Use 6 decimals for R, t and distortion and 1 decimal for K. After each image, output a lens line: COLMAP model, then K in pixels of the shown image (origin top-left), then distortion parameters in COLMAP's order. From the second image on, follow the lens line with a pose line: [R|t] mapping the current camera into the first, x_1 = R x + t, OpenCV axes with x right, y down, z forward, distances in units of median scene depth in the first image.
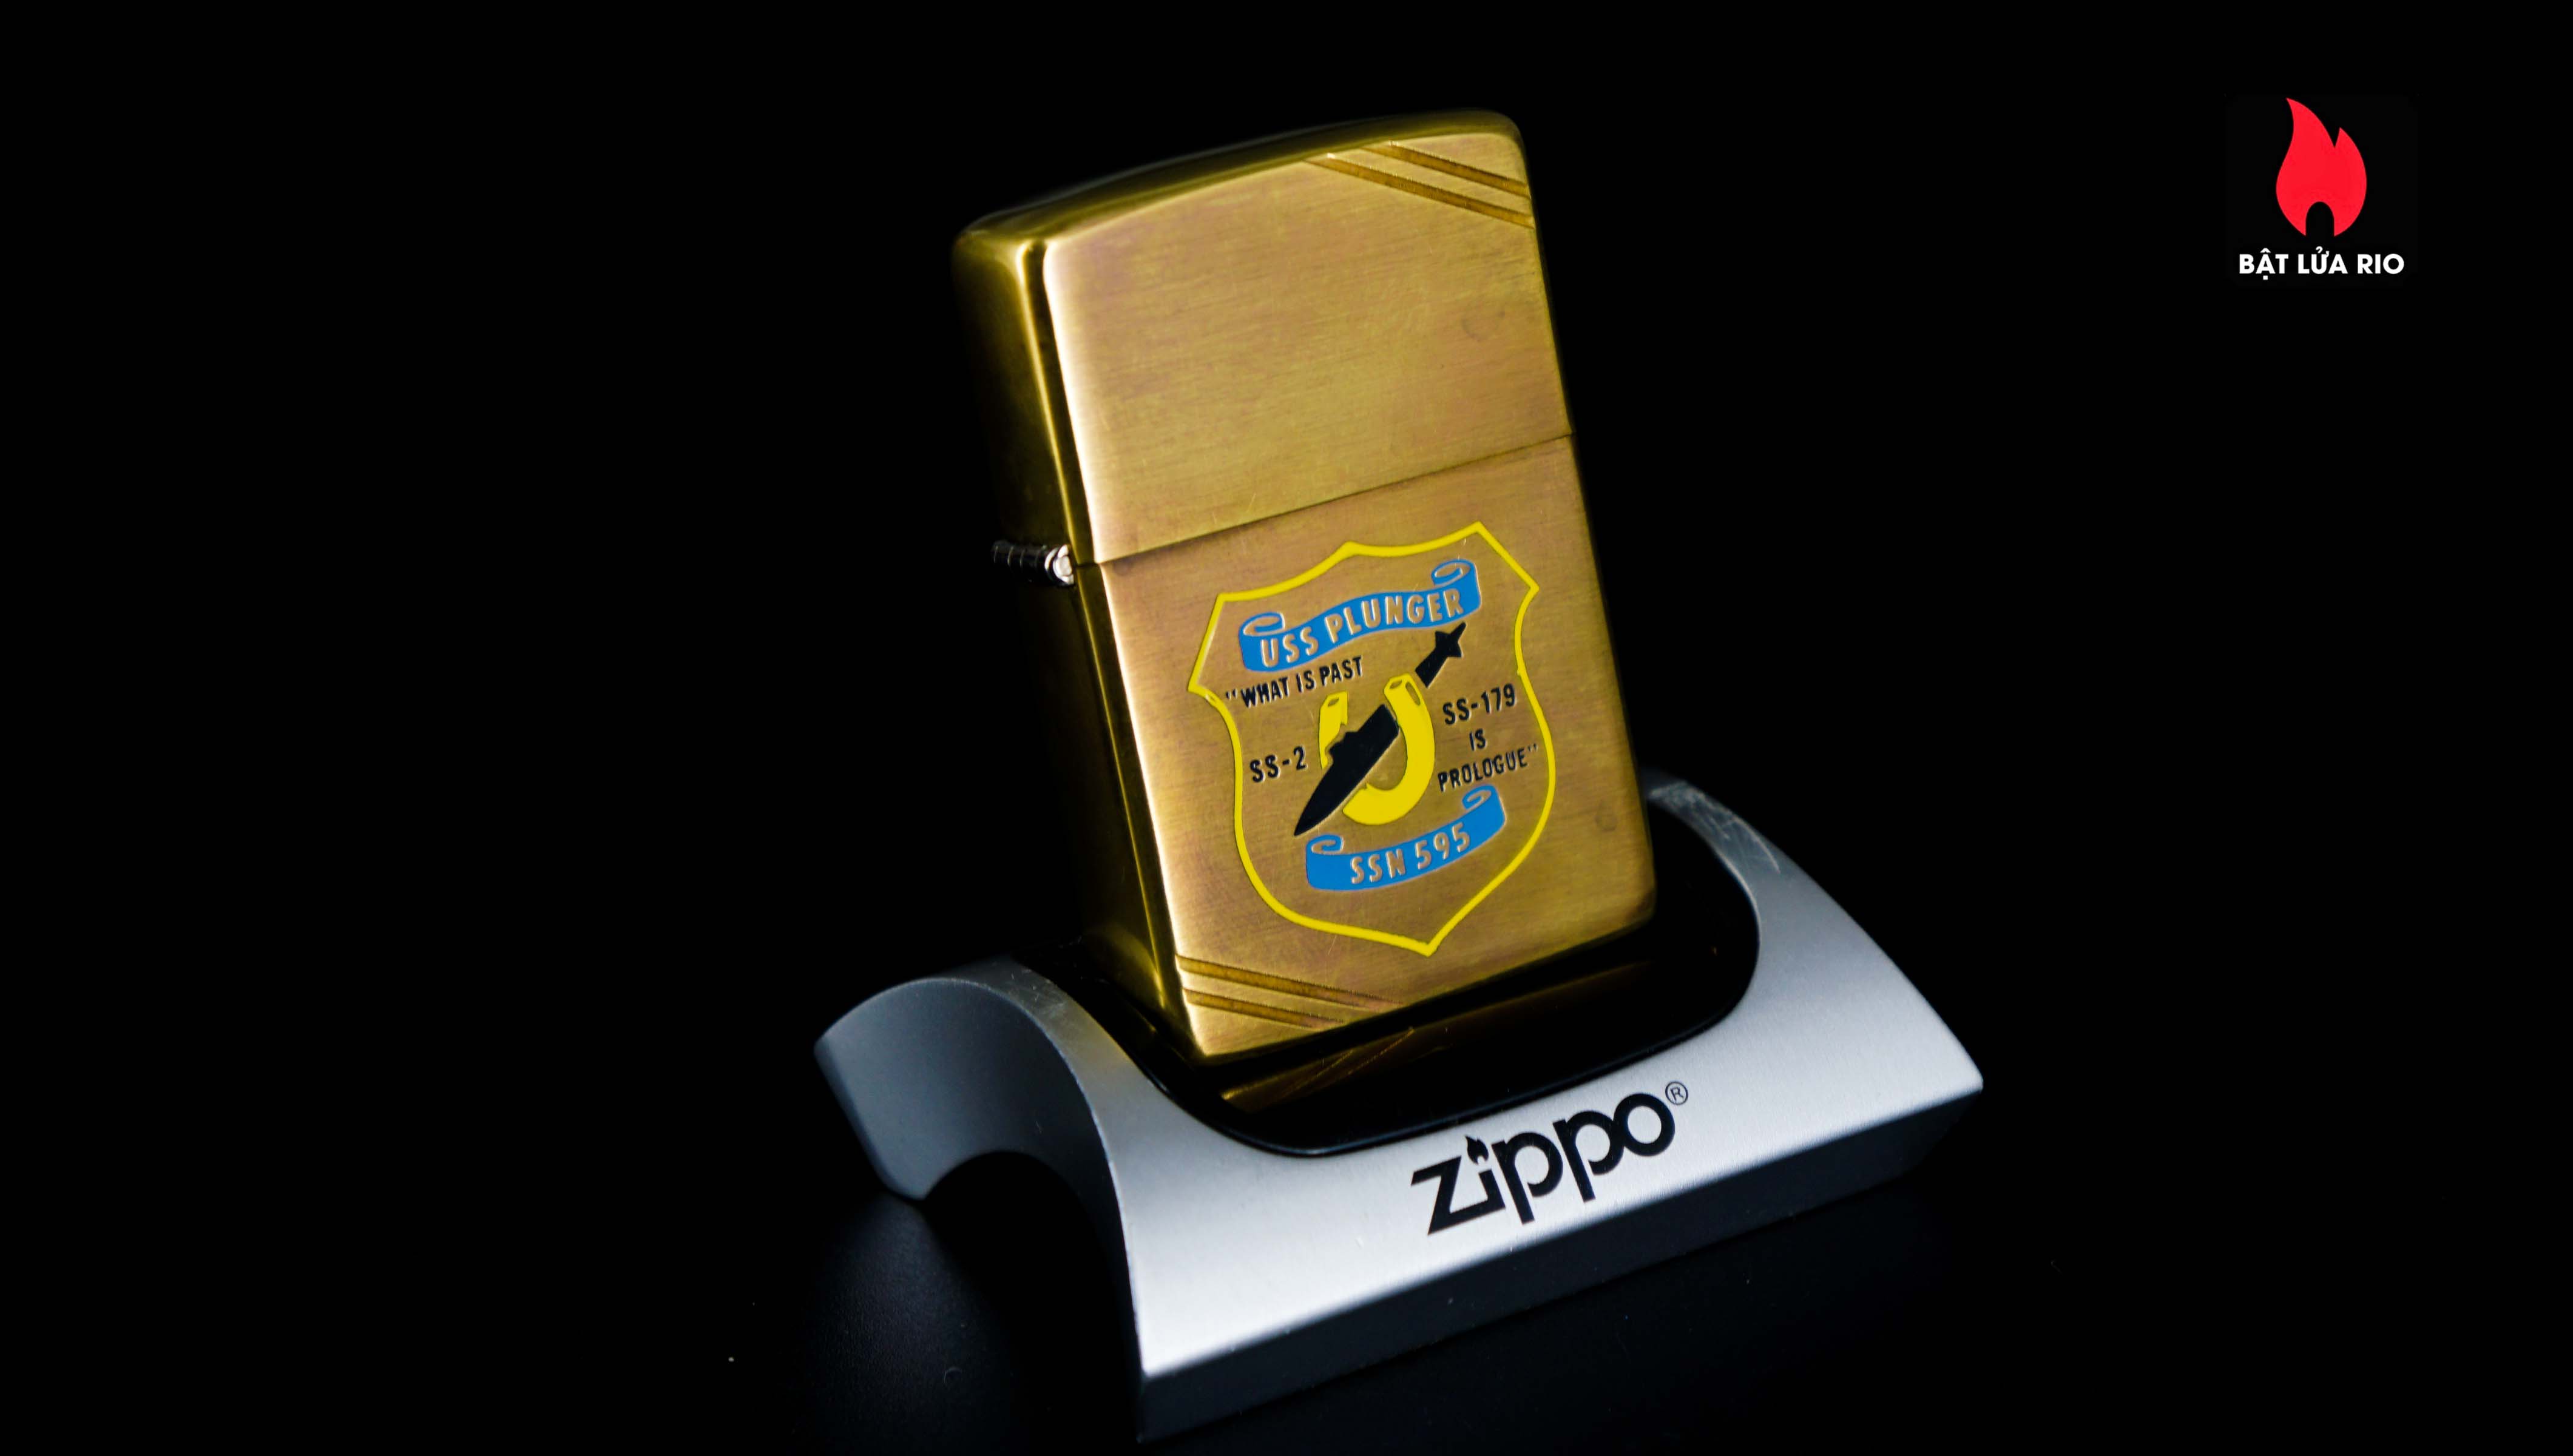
lens RADIAL K [[5868.9, 0, 1286.5], [0, 5868.9, 728.0], [0, 0, 1]] dist [0.052055, -0.036218]
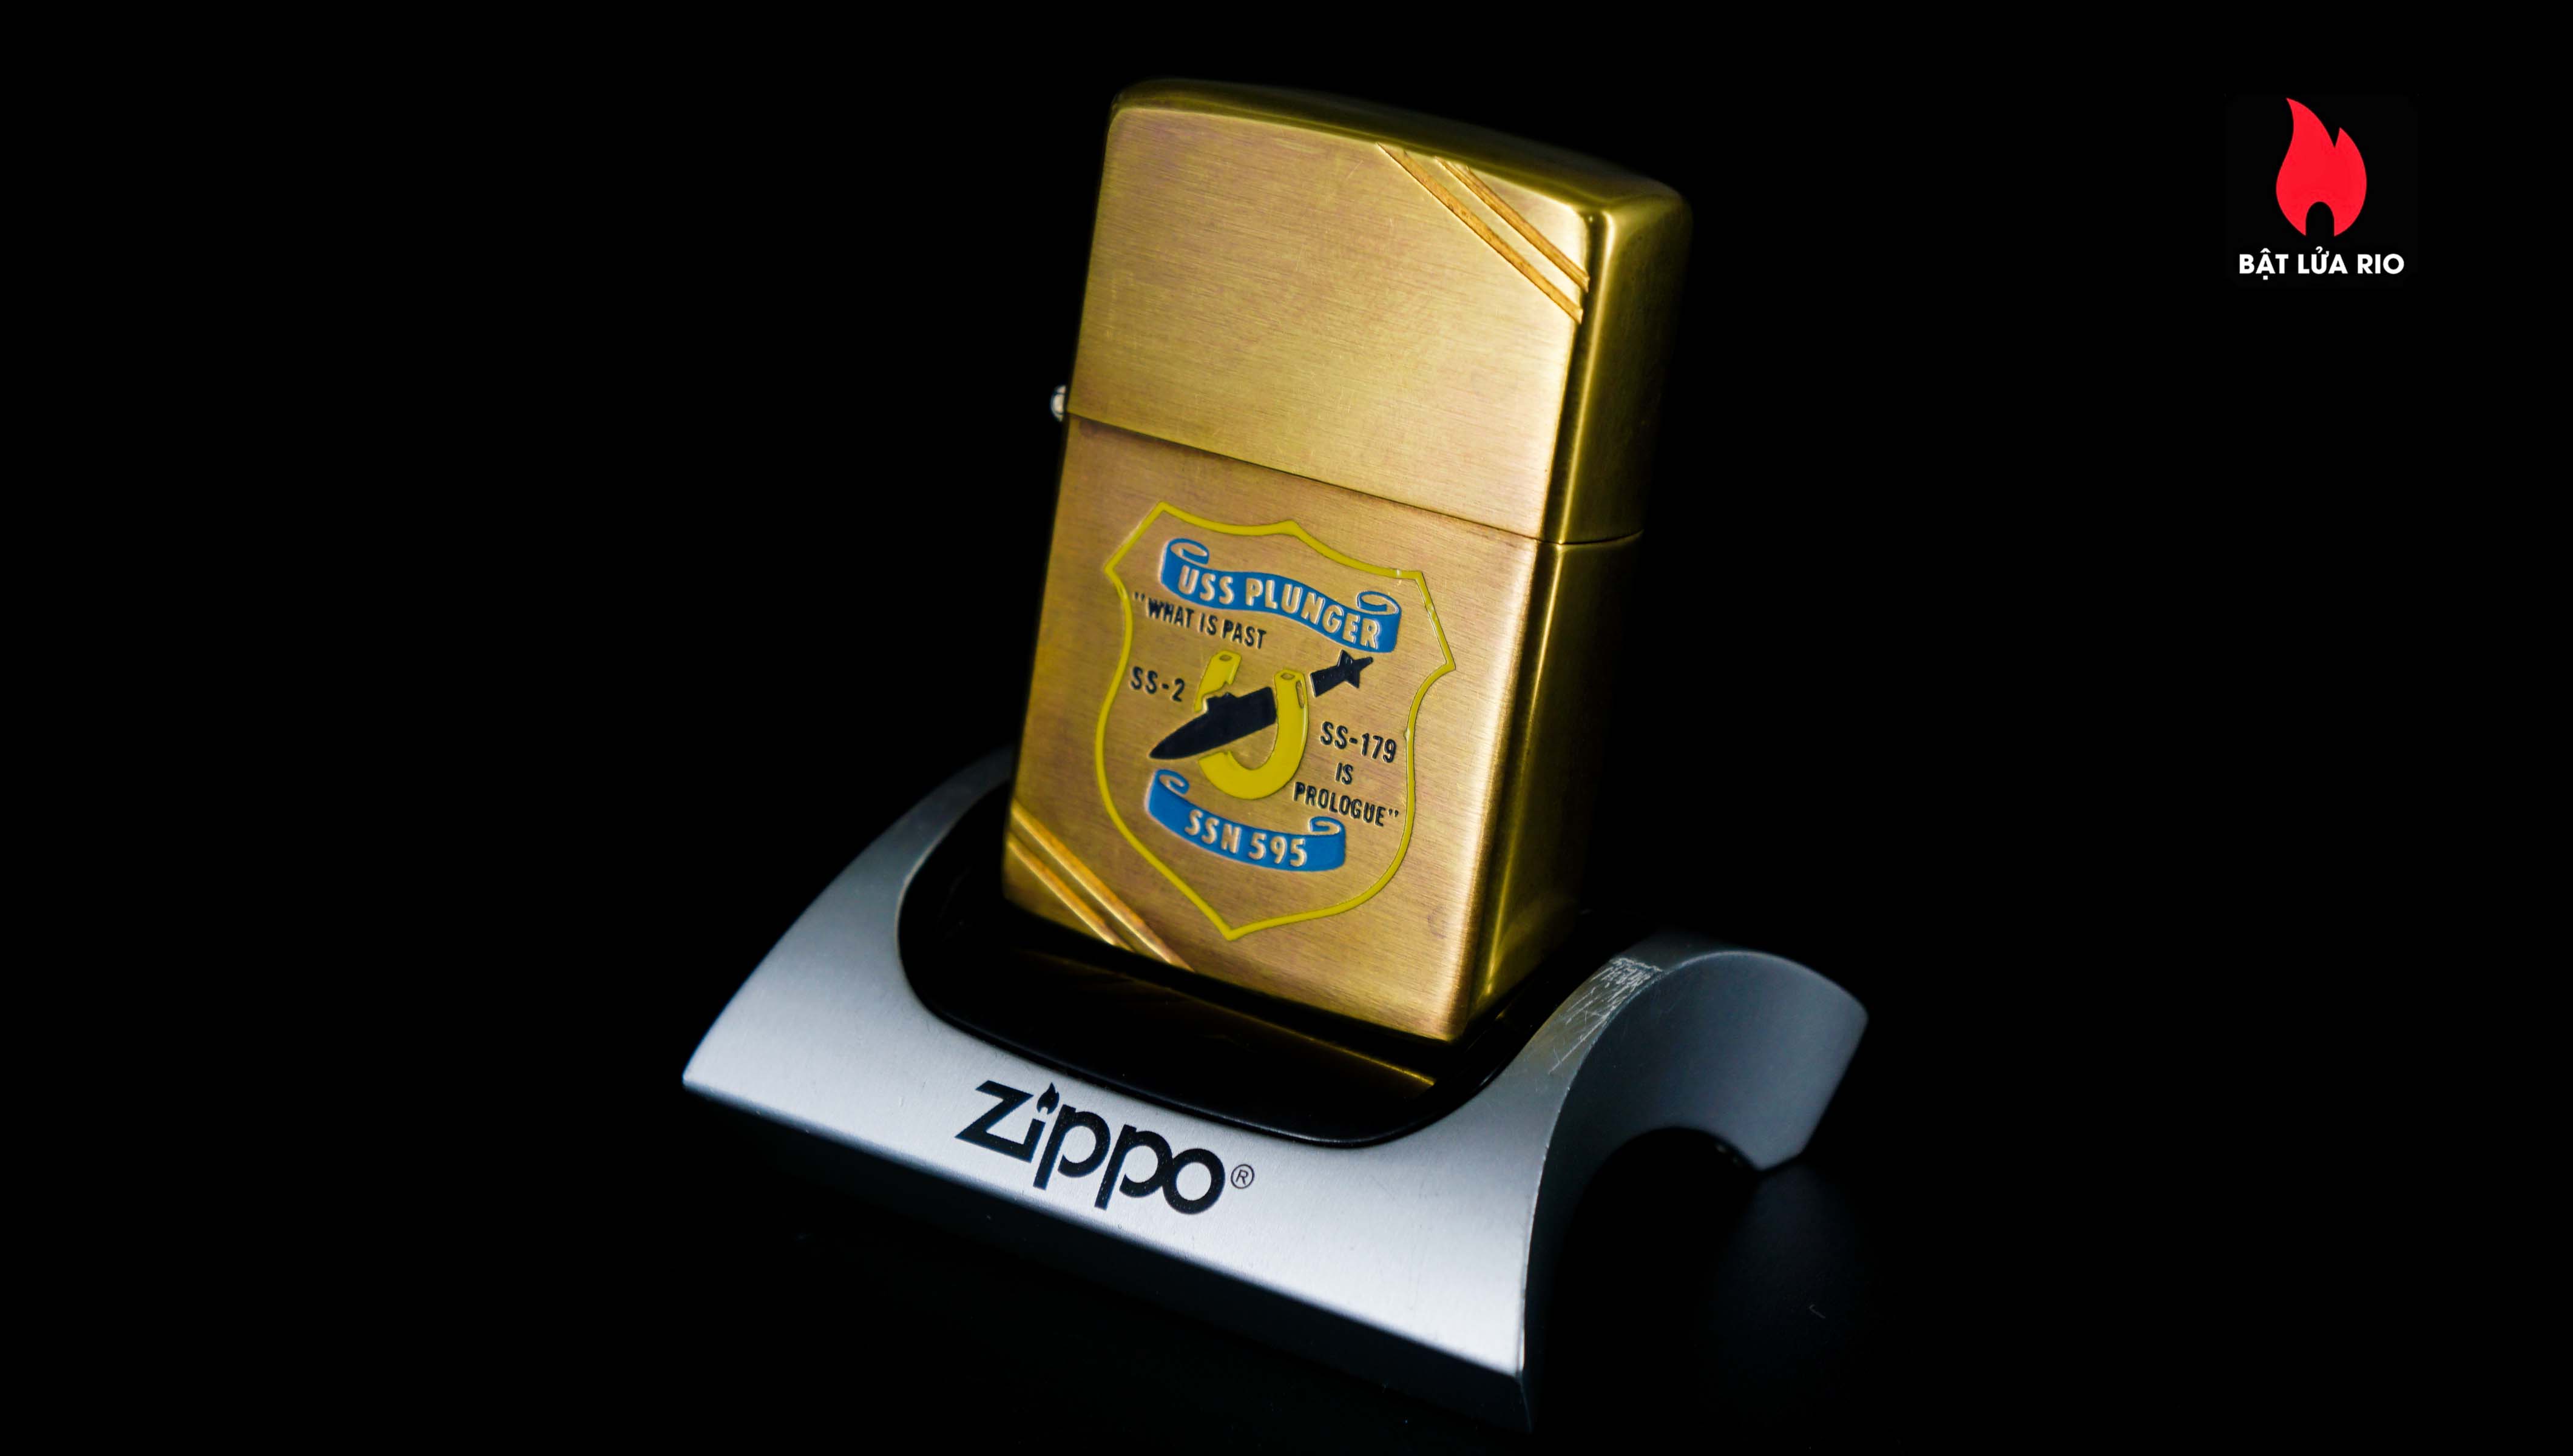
lens RADIAL K [[5868.9, 0, 1286.5], [0, 5868.9, 728.0], [0, 0, 1]] dist [0.052055, -0.036218]
pose [[0.445928, 0.449998, -0.773725, 0.786931], [-0.394887, 0.874665, 0.281116, -0.277556], [0.803251, 0.180176, 0.567736, 0.448765]]
